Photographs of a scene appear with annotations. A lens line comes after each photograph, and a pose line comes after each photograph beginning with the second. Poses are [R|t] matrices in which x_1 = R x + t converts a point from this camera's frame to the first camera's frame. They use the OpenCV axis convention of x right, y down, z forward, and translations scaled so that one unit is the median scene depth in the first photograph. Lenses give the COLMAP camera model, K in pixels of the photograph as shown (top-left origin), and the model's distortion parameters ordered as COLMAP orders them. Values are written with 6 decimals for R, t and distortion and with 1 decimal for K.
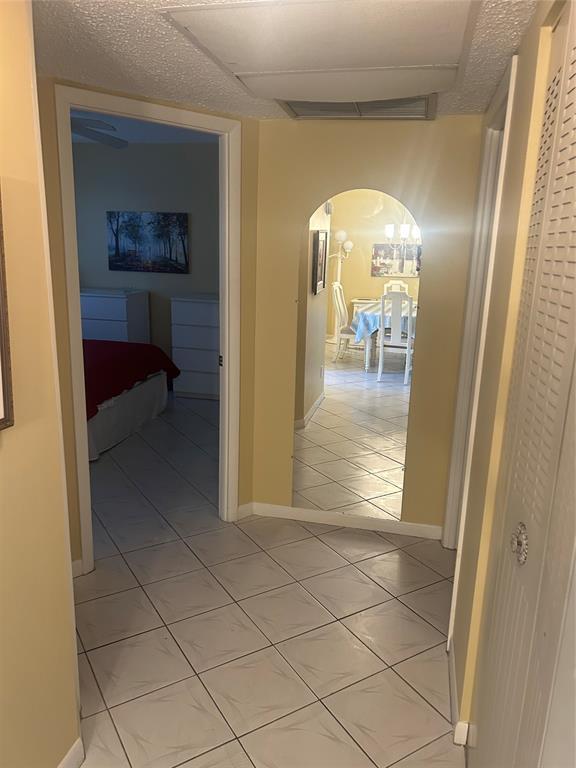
lens RADIAL K [[575.9, 0, 281.5], [0, 575.9, 387.7], [0, 0, 1]] dist [0.061391, -0.068243]
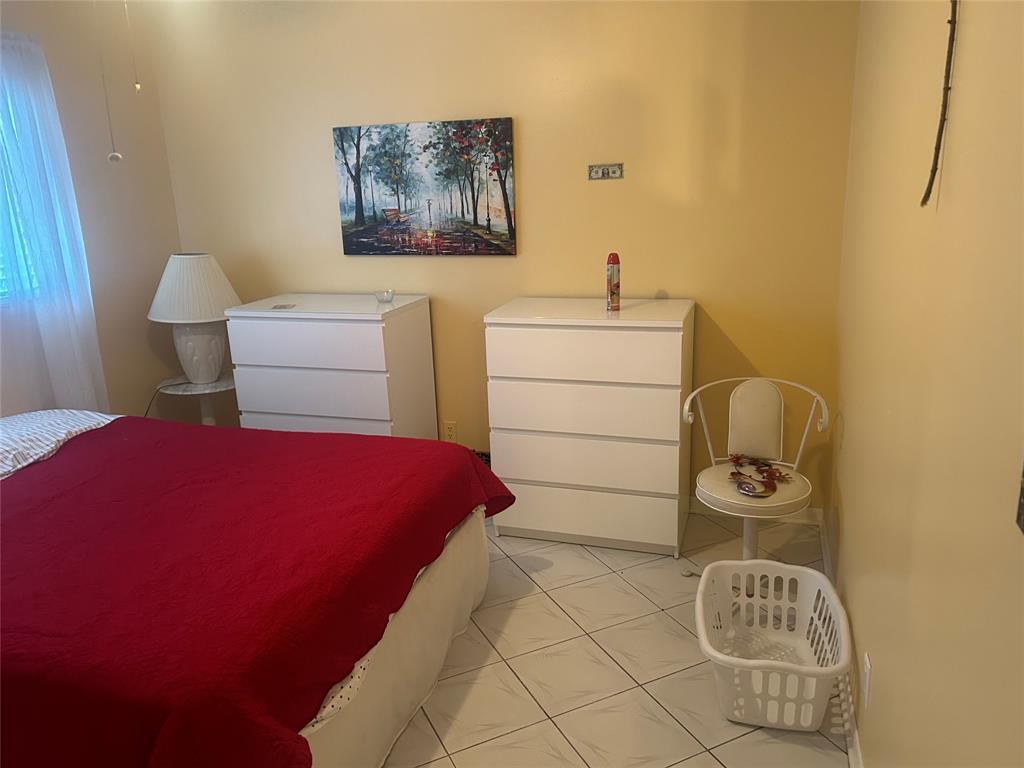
lens RADIAL K [[767.8, 0, 513.5], [0, 767.8, 382.5], [0, 0, 1]] dist [0.061391, -0.068243]
pose [[0.994430, -0.036277, -0.098959, -0.107379], [0.038146, 0.999127, 0.017059, -0.108214], [0.098253, -0.020739, 0.994945, 0.404479]]
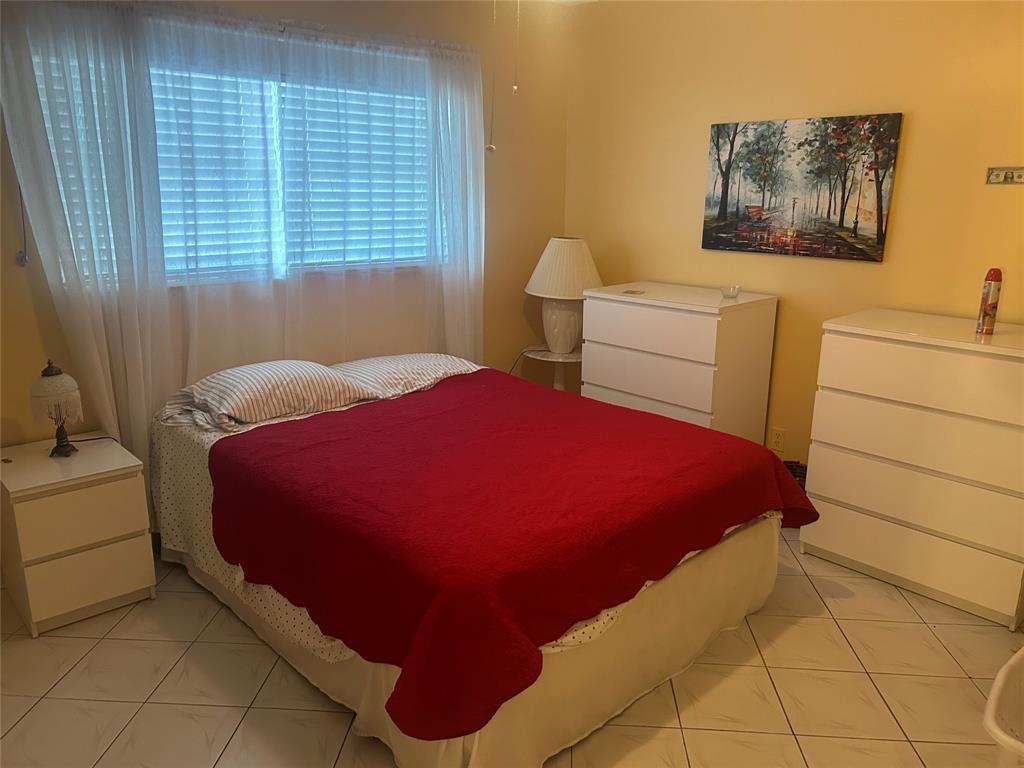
lens RADIAL K [[767.8, 0, 510.2], [0, 767.8, 392.1], [0, 0, 1]] dist [0.061391, -0.068243]
pose [[0.822321, 0.129300, -0.554139, -0.059914], [-0.121150, 0.991296, 0.051523, -0.101249], [0.555978, 0.024766, 0.830828, 0.394160]]
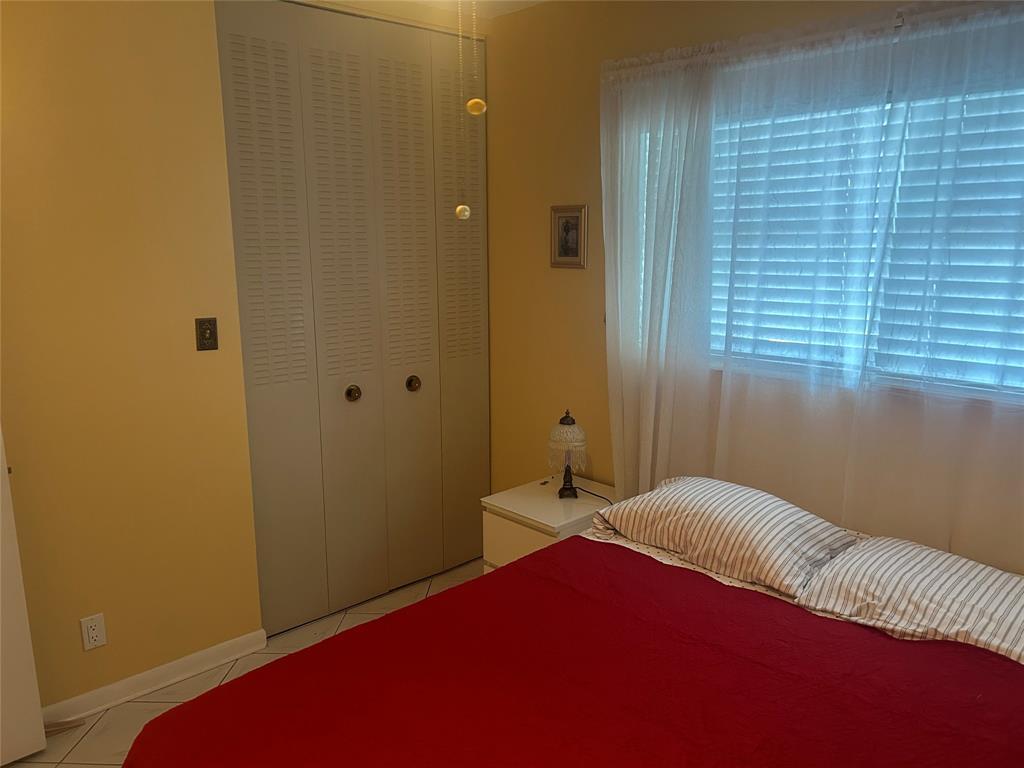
lens RADIAL K [[767.8, 0, 512.0], [0, 767.8, 382.0], [0, 0, 1]] dist [0.061391, -0.068243]
pose [[-0.553857, 0.116771, -0.824383, -0.111492], [-0.212762, 0.937395, 0.275722, -0.211273], [0.804969, 0.328108, -0.494338, 0.837384]]
